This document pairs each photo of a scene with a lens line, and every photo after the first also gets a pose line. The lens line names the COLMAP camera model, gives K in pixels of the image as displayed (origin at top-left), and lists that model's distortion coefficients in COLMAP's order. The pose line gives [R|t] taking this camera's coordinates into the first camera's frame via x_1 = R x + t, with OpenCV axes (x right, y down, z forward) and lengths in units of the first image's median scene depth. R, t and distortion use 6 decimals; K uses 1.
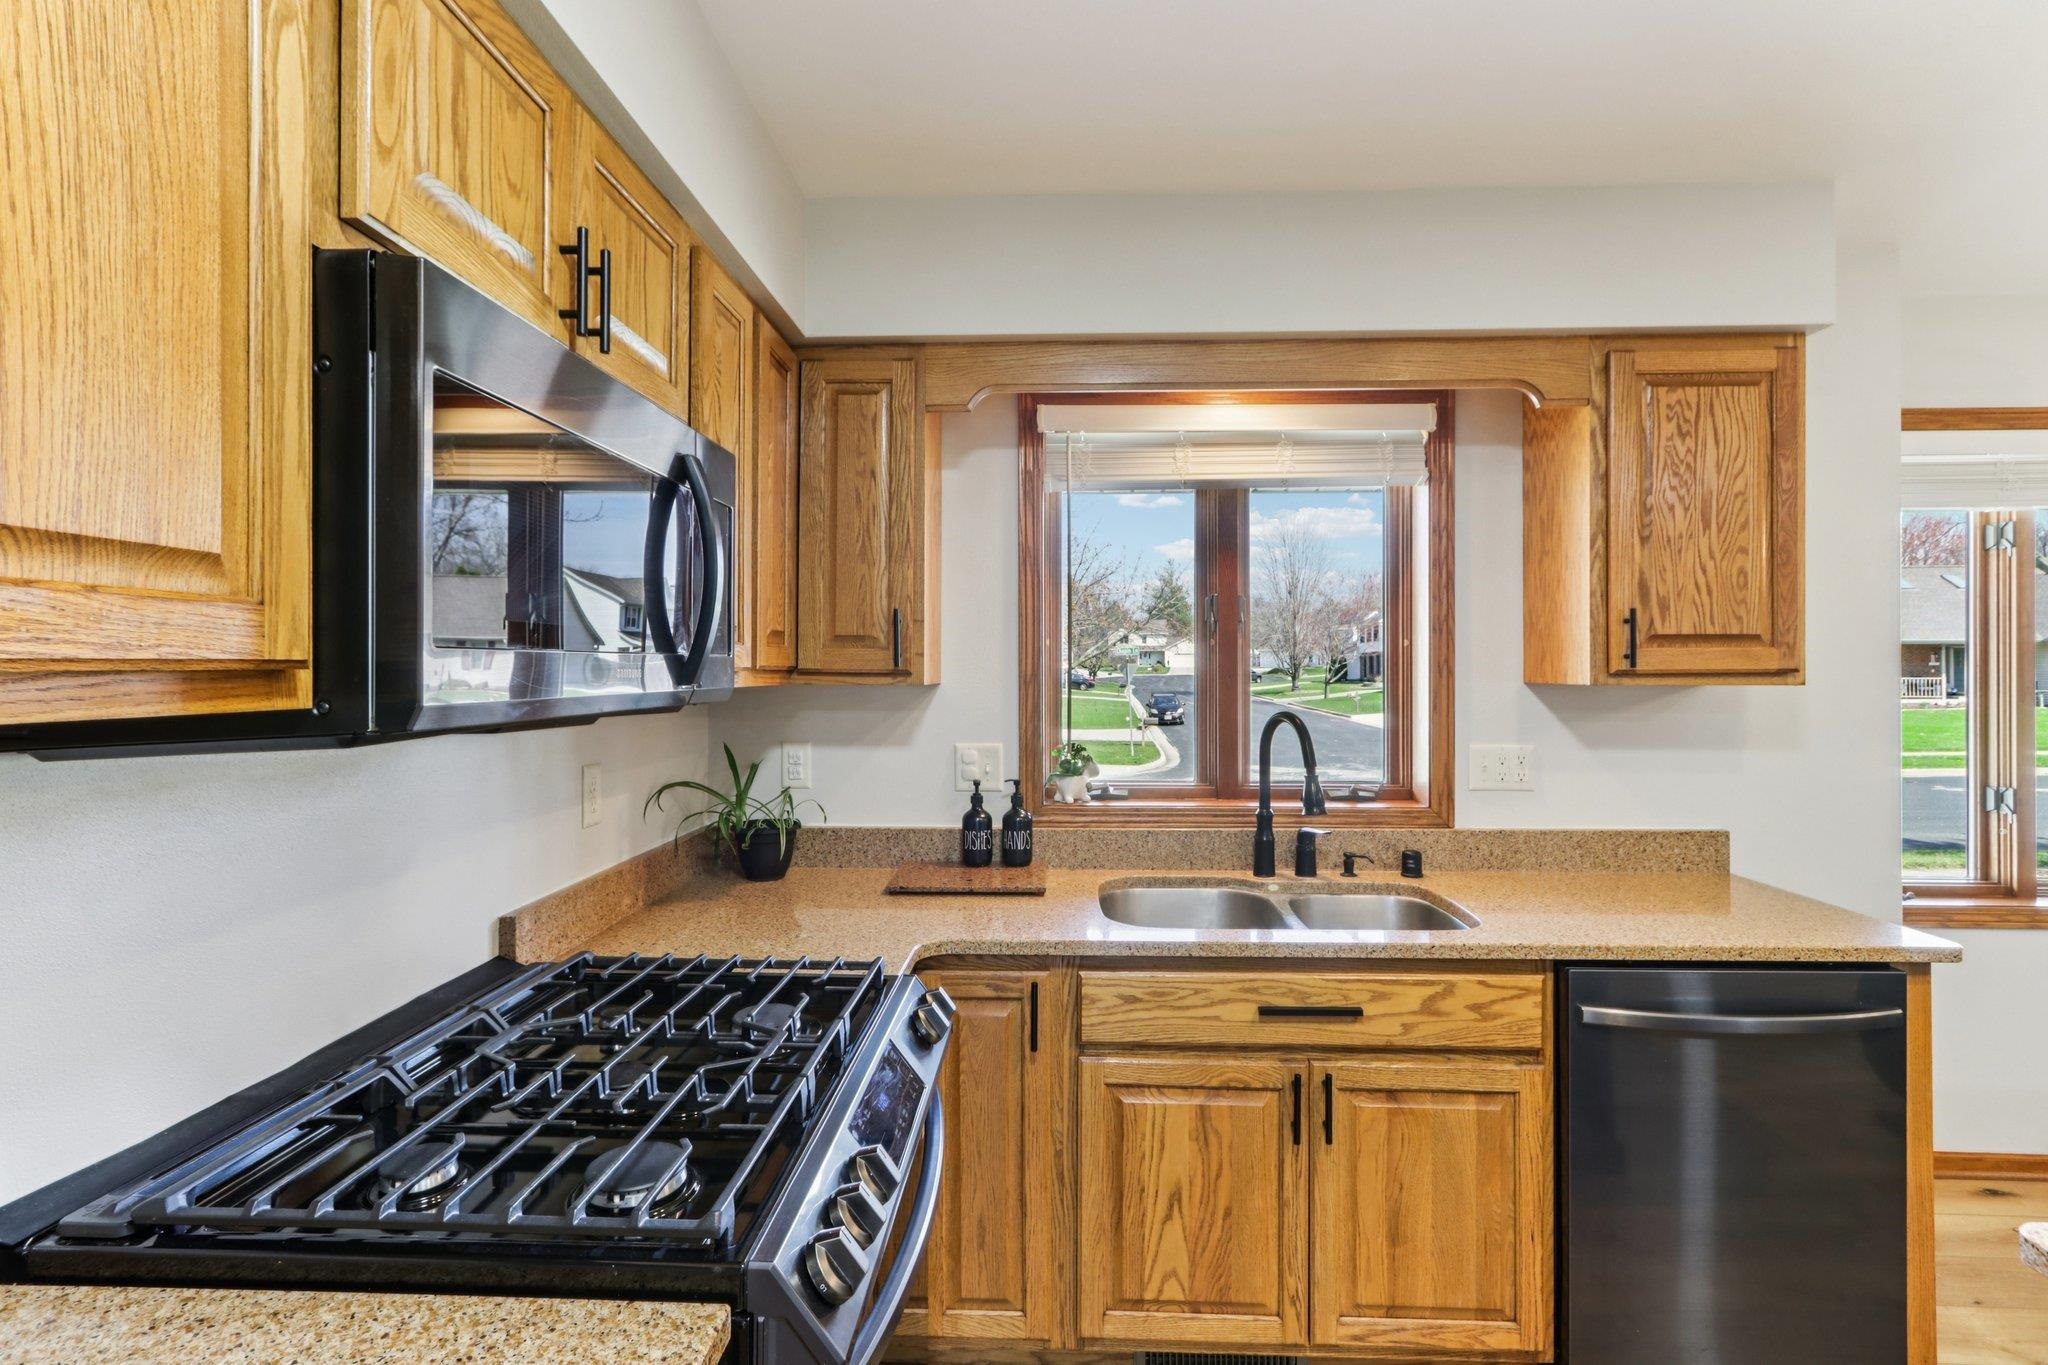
lens RADIAL K [[957.9, 0, 1024.5], [0, 957.9, 669.3], [0, 0, 1]] dist [-0.007987, 0.007616]
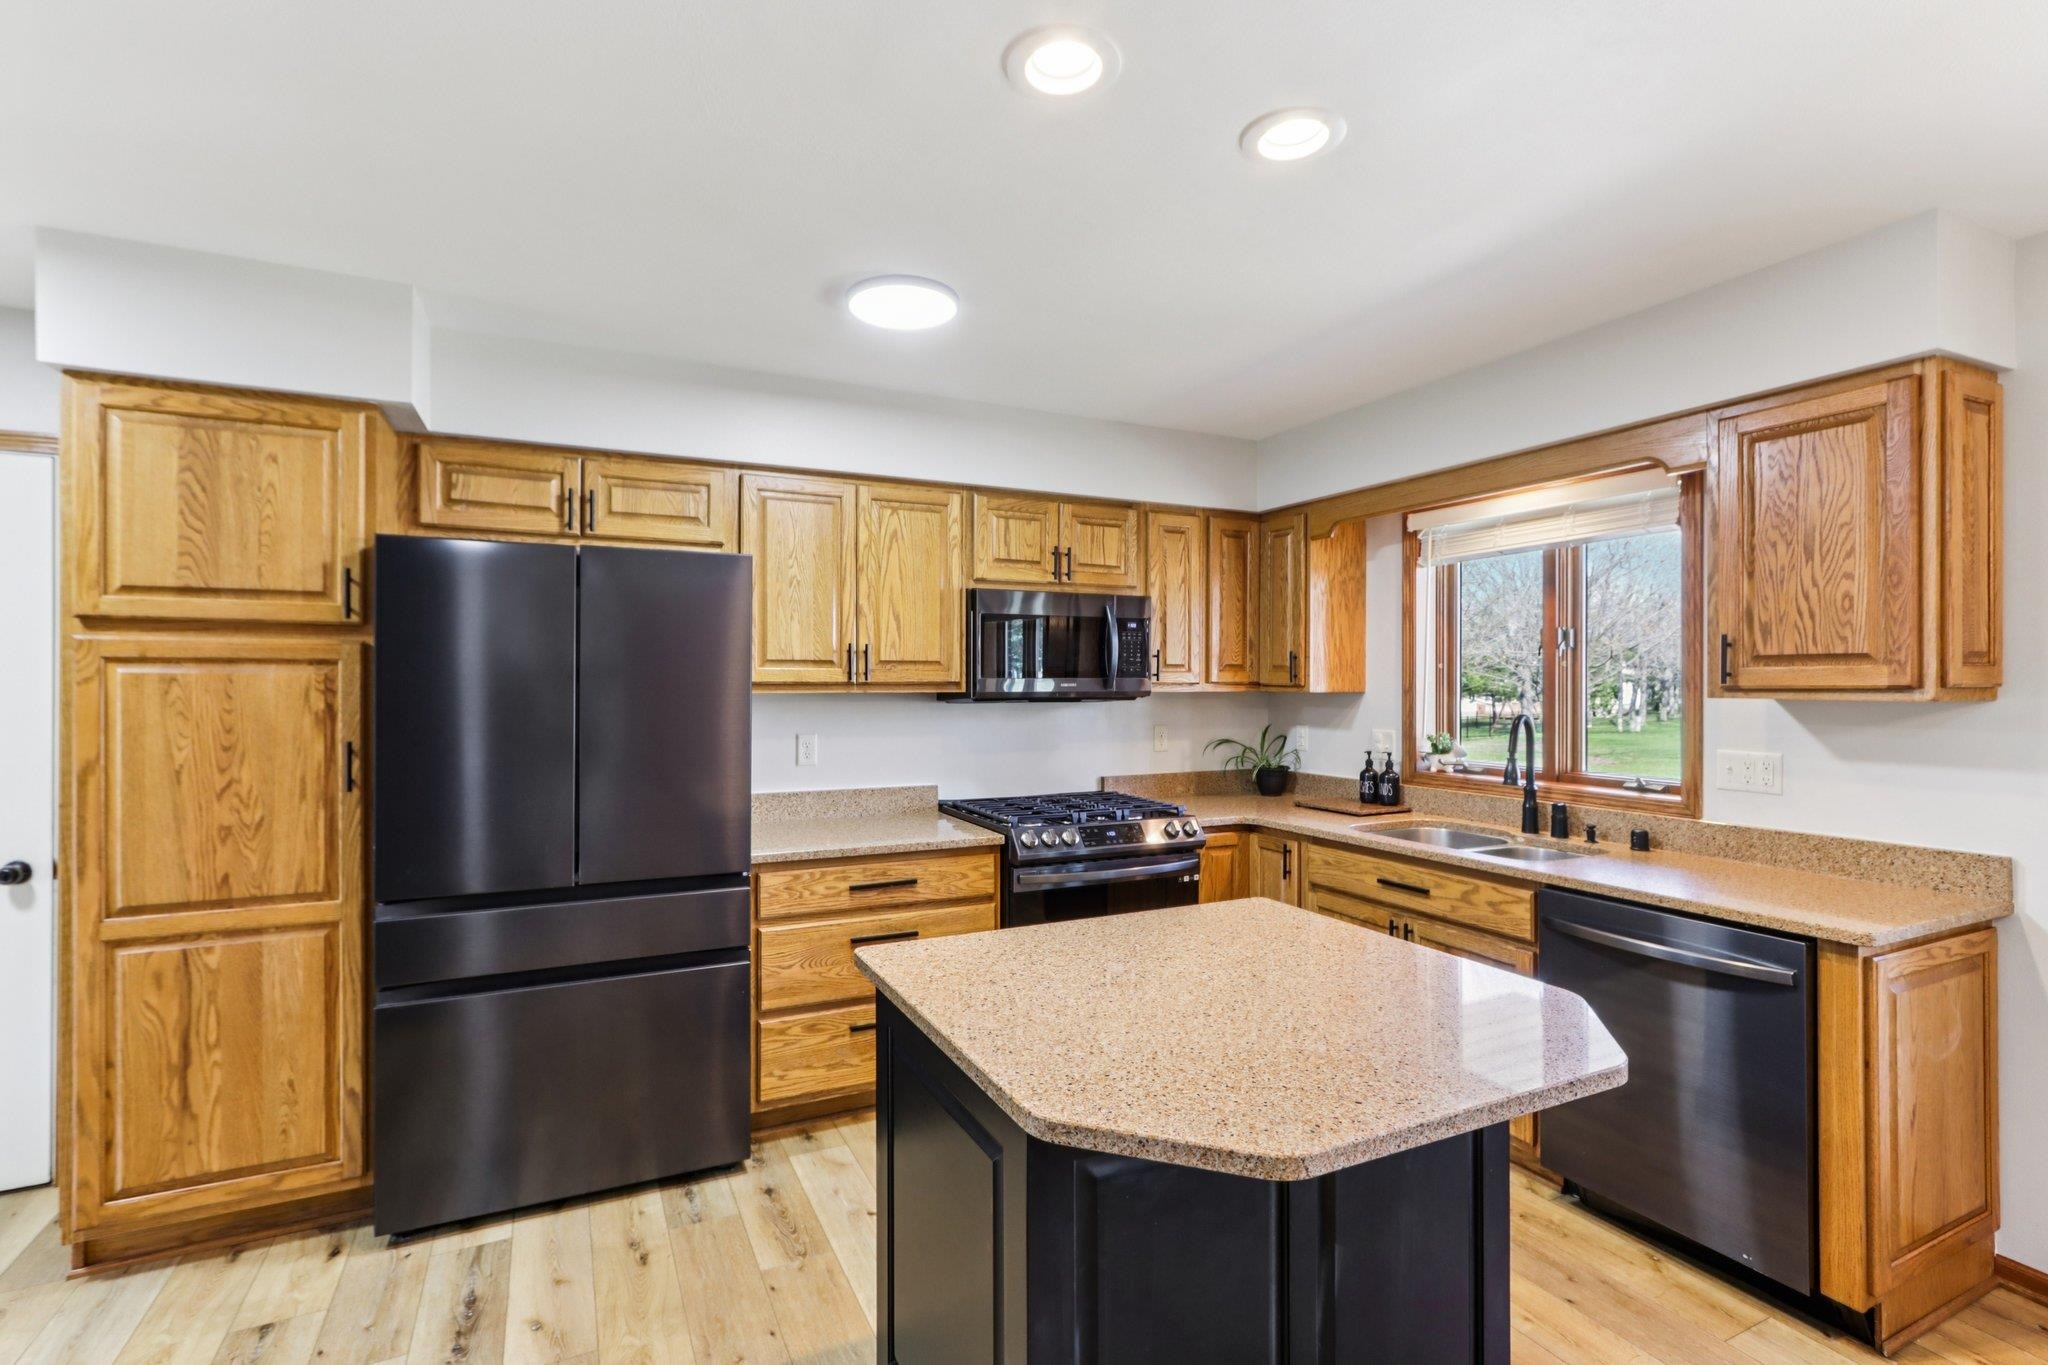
lens RADIAL K [[957.9, 0, 1021.3], [0, 957.9, 677.5], [0, 0, 1]] dist [-0.007987, 0.007616]
pose [[0.472336, -0.002799, -0.881414, 1.262517], [-0.001737, 0.999990, -0.004106, -0.002986], [0.881417, 0.003470, 0.472326, -0.339633]]
